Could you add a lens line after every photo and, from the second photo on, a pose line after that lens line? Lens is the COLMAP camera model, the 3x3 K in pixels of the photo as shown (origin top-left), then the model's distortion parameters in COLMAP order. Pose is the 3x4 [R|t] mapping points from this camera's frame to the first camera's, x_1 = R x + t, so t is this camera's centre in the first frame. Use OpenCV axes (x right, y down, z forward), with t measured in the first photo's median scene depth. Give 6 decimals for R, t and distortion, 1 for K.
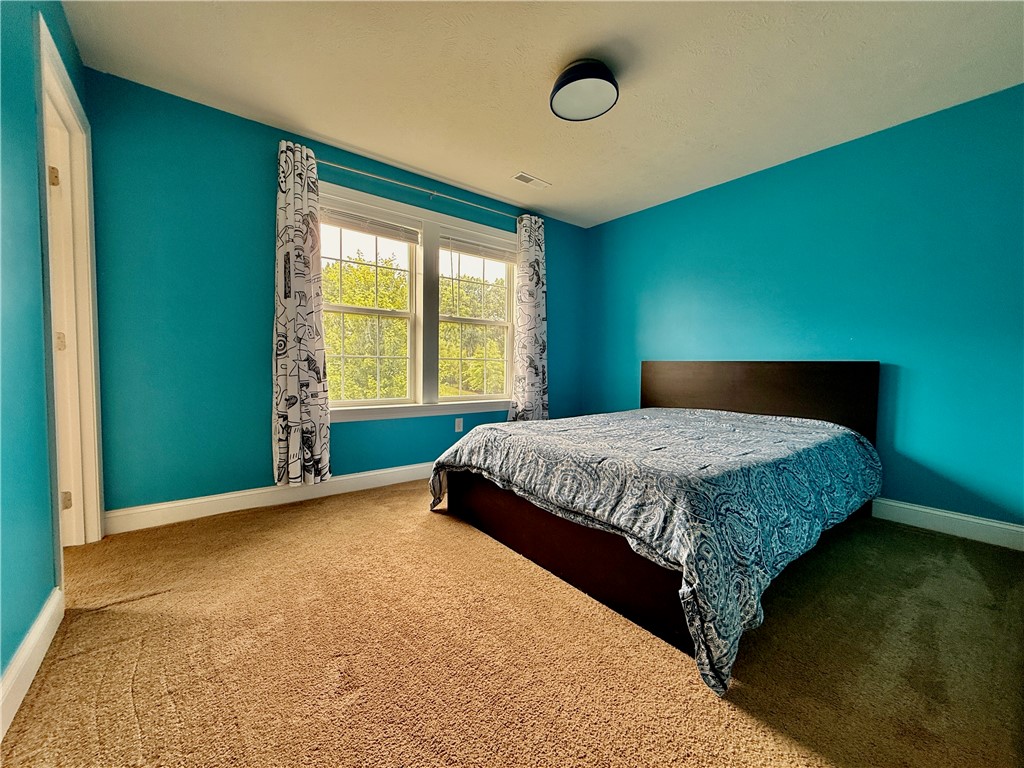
lens RADIAL K [[406.4, 0, 512.0], [0, 406.4, 384.0], [0, 0, 1]] dist [-0.001969, -0.000232]
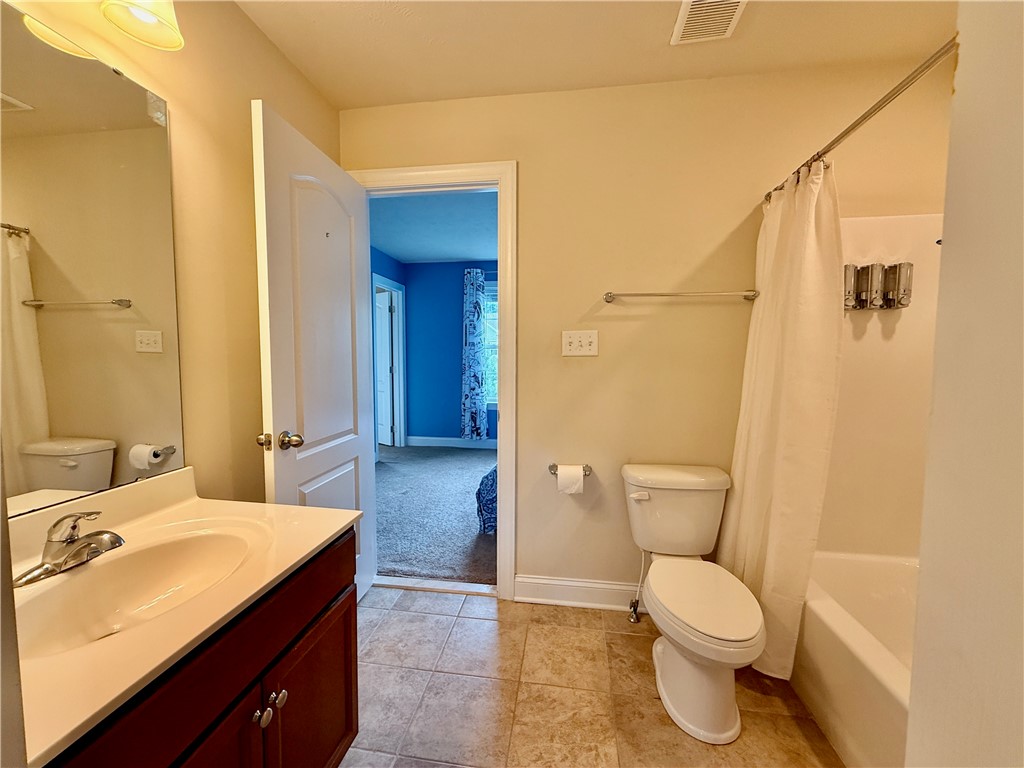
lens RADIAL K [[406.4, 0, 512.0], [0, 406.4, 384.0], [0, 0, 1]] dist [-0.001969, -0.000232]
pose [[0.690287, 0.038736, -0.722498, 1.066338], [-0.031490, 0.999228, 0.023486, -0.075745], [0.722850, 0.006539, 0.690974, -0.234612]]
